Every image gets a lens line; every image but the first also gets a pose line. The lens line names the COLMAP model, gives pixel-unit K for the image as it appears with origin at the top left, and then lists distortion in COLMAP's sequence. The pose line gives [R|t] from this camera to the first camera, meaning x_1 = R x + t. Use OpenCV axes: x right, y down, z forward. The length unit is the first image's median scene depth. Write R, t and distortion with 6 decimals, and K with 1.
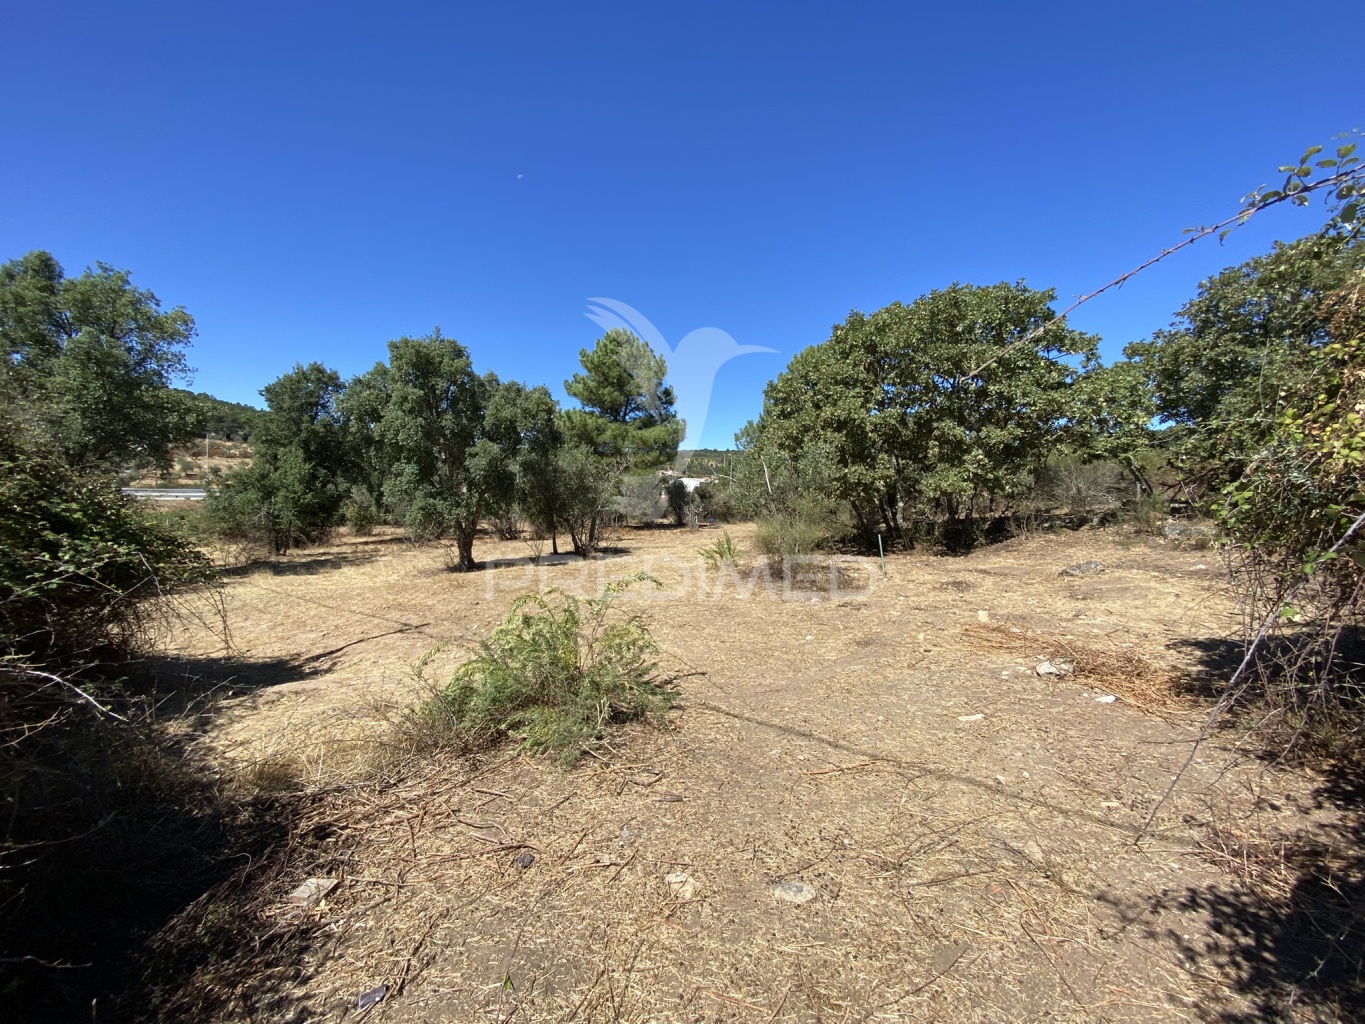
lens RADIAL K [[553.5, 0, 677.1], [0, 553.5, 513.1], [0, 0, 1]] dist [0.034678, -0.033467]
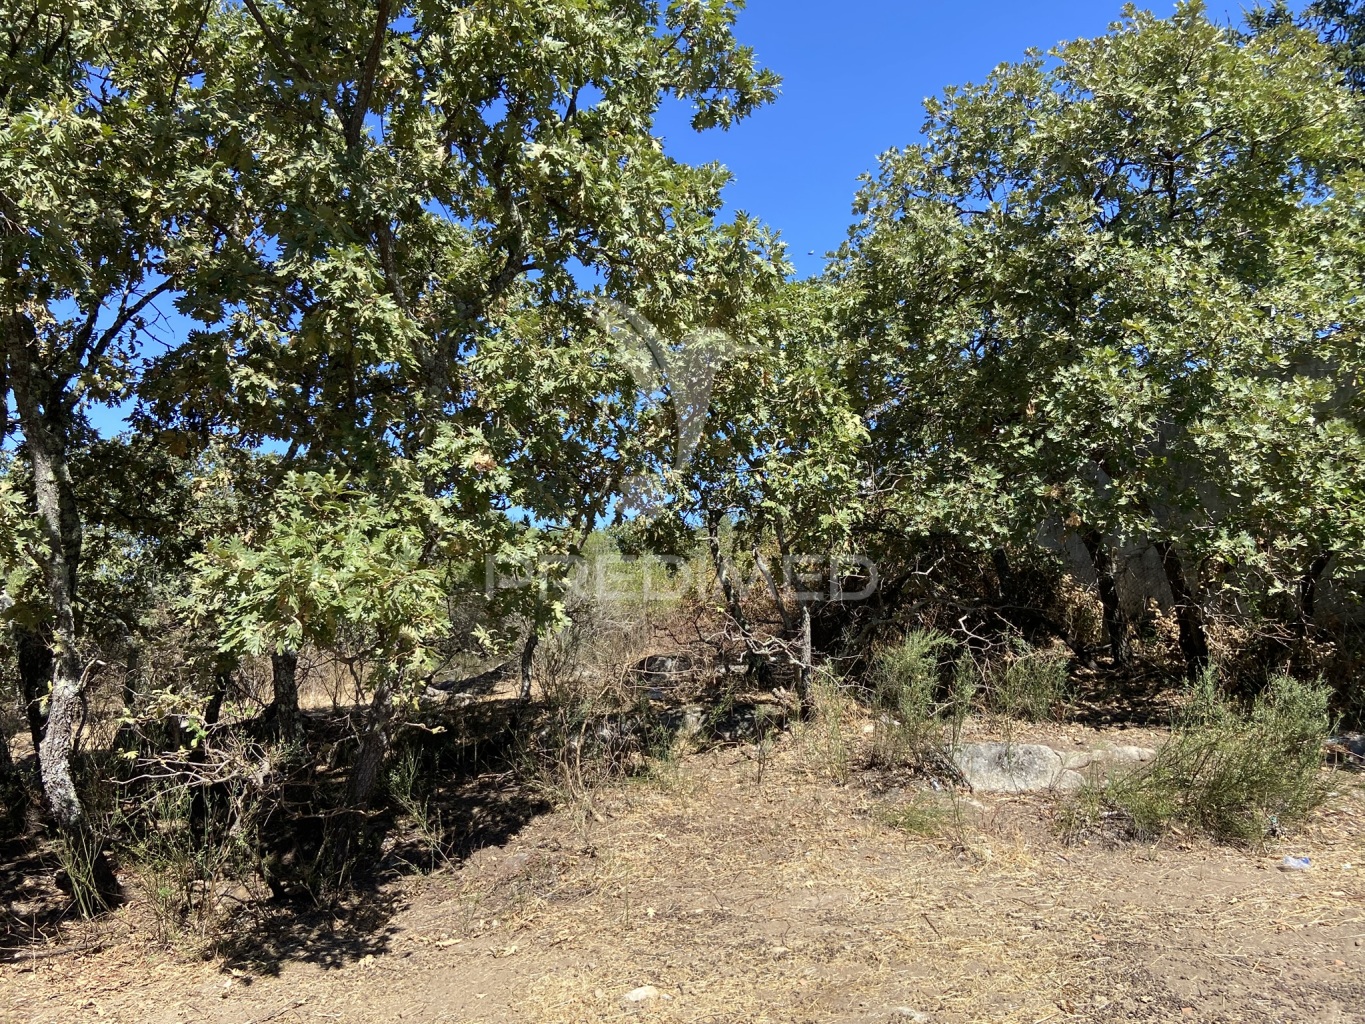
lens RADIAL K [[1033.8, 0, 677.6], [0, 1033.8, 501.8], [0, 0, 1]] dist [0.125783, -0.168852]
pose [[0.641744, 0.091103, 0.761488, 0.268549], [0.025258, 0.989870, -0.139712, -0.025092], [-0.766503, 0.108894, 0.632942, 0.626493]]
